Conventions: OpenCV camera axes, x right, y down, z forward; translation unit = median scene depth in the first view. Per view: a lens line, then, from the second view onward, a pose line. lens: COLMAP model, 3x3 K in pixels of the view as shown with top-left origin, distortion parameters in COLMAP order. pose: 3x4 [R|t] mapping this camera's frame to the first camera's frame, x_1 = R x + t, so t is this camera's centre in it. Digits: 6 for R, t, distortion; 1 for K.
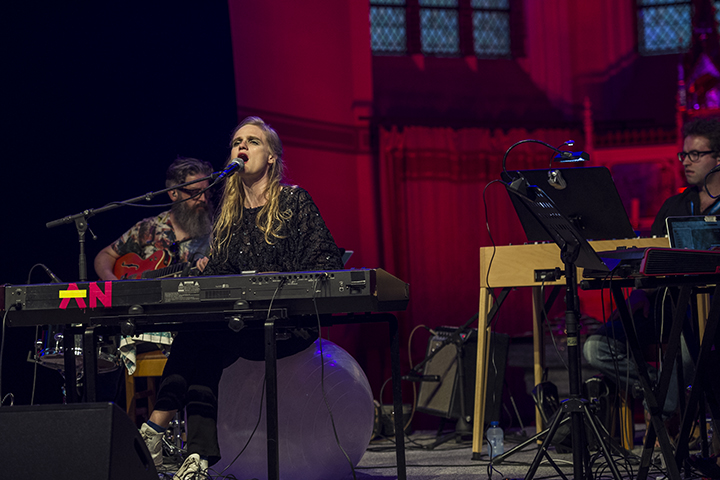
lens RADIAL K [[2527.0, 0, 352.1], [0, 2527.0, 207.2], [0, 0, 1]] dist [0.759124, 0.000000]
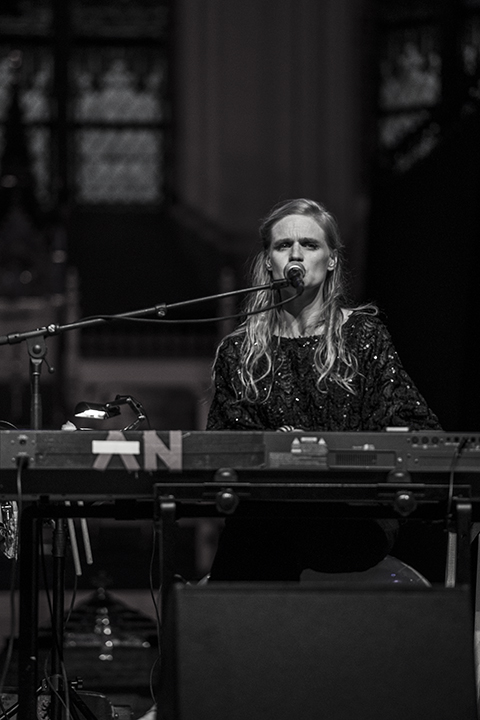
lens RADIAL K [[4901.3, 0, 216.9], [0, 4901.3, 361.0], [0, 0, 1]] dist [2.223553, 0.000000]
pose [[0.917122, 0.072421, 0.391973, -0.576091], [-0.053011, 0.996782, -0.060131, 0.085792], [-0.395066, 0.034369, 0.918009, -0.149534]]
